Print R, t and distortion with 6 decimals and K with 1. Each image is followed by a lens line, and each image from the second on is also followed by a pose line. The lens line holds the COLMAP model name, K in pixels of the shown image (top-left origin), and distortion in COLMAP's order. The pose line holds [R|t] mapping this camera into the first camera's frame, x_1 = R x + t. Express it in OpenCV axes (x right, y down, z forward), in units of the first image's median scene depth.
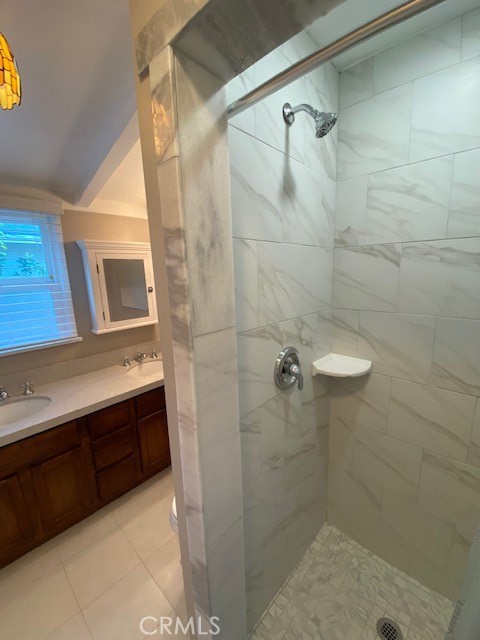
lens RADIAL K [[256.1, 0, 240.0], [0, 256.1, 320.0], [0, 0, 1]] dist [0.018012, -0.022049]
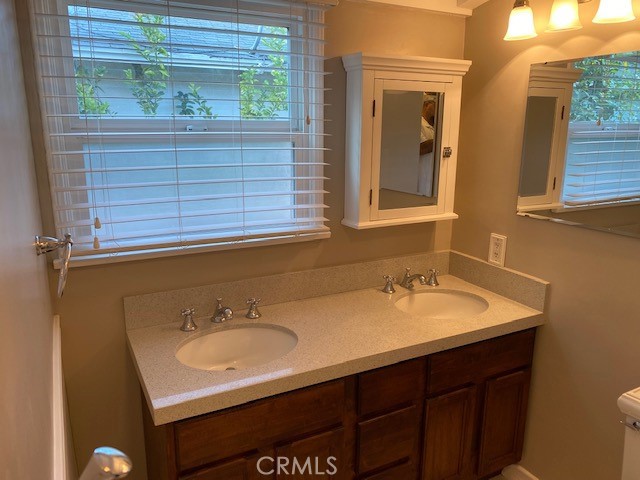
lens RADIAL K [[489.6, 0, 320.0], [0, 489.6, 240.0], [0, 0, 1]] dist [0.062883, -0.001448]
pose [[0.942090, 0.107331, -0.317721, -0.294083], [-0.095401, 0.994031, 0.052920, 0.030719], [0.321505, -0.019545, 0.946706, -0.017518]]
